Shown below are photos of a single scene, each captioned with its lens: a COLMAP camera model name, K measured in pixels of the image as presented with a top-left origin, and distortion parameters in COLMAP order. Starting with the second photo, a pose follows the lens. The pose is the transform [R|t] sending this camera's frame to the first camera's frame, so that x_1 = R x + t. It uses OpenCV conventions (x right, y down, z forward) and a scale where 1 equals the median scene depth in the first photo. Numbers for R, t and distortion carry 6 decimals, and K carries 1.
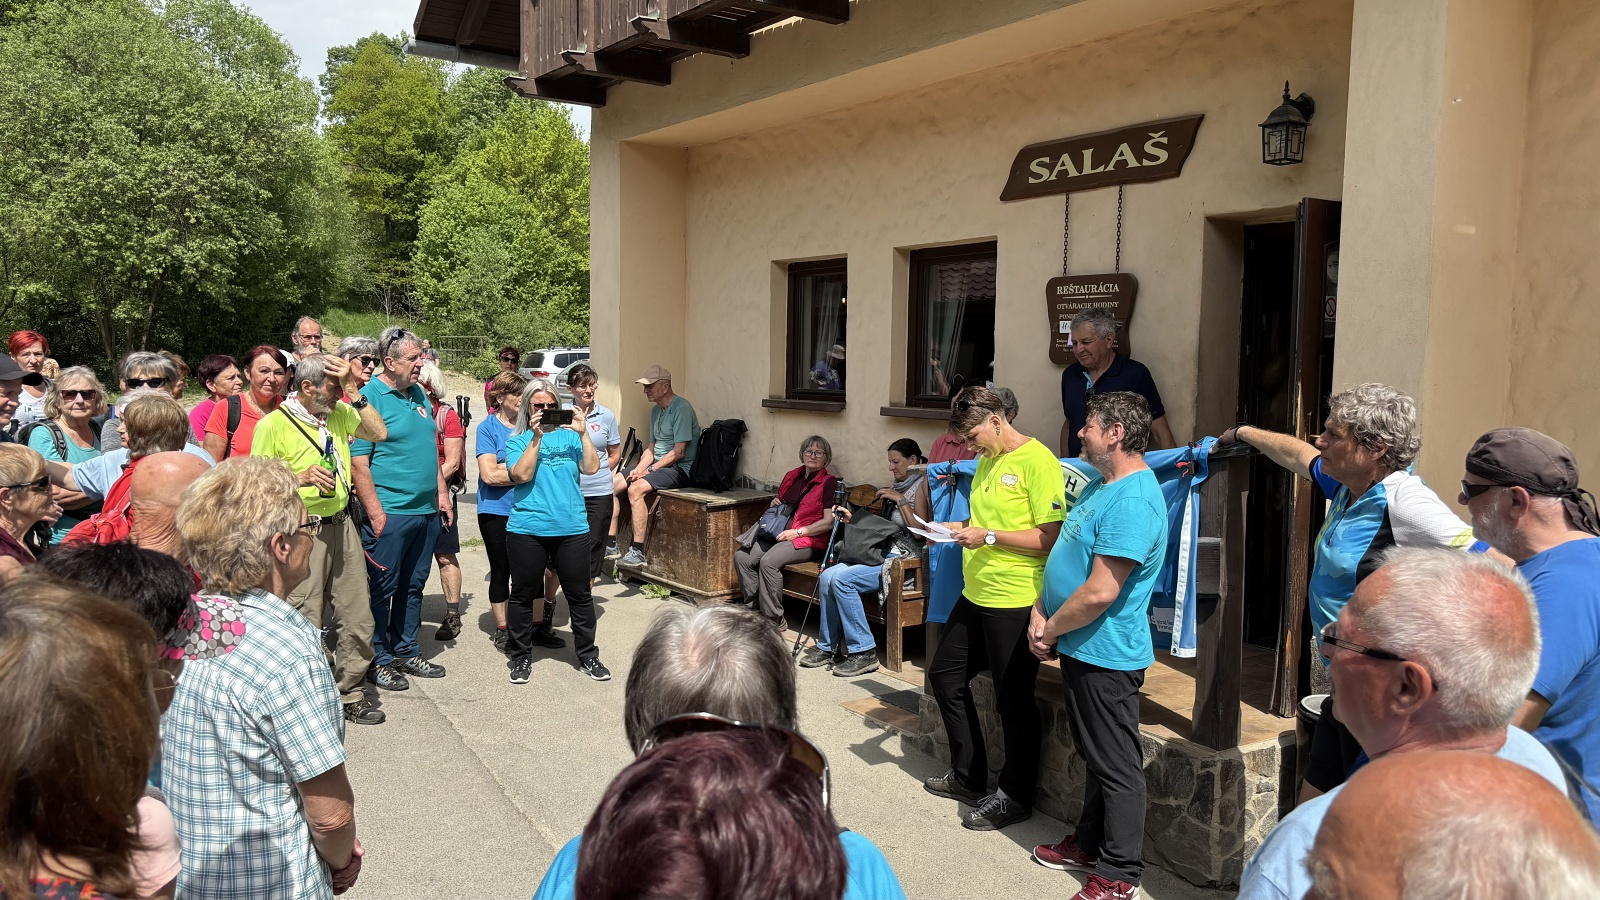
lens RADIAL K [[1217.8, 0, 800.0], [0, 1217.8, 450.0], [0, 0, 1]] dist [0.035884, -0.036242]
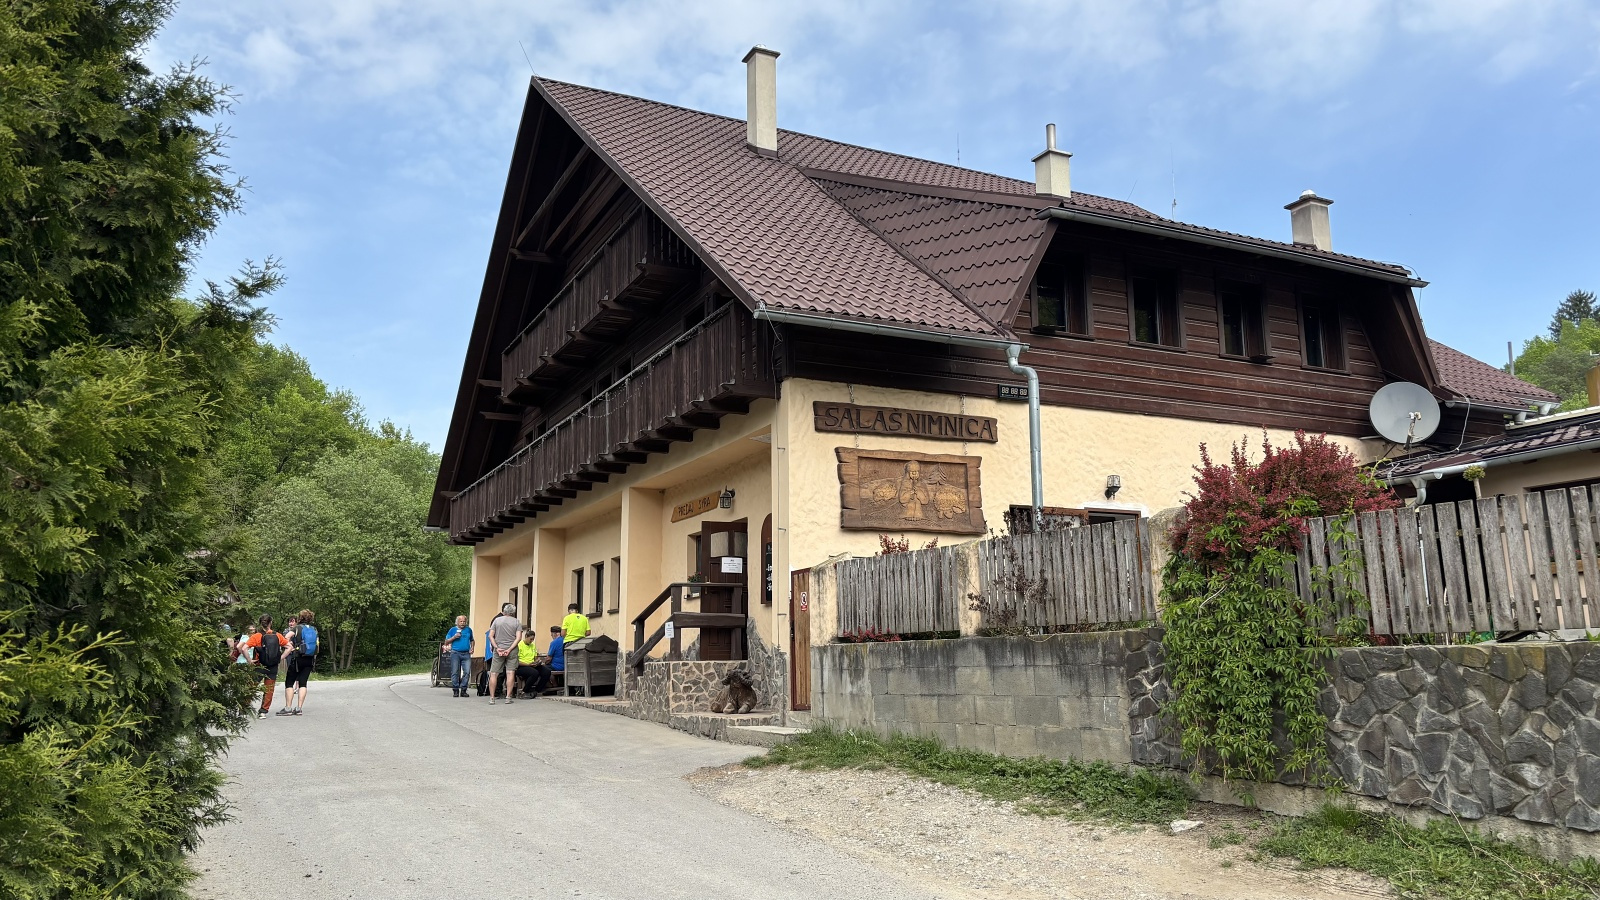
lens RADIAL K [[1217.8, 0, 800.0], [0, 1217.8, 450.0], [0, 0, 1]] dist [0.035884, -0.036242]
pose [[0.992068, -0.065895, -0.107045, 0.307493], [0.033754, 0.959957, -0.278107, 0.157322], [0.121084, 0.272288, 0.954567, -0.681883]]
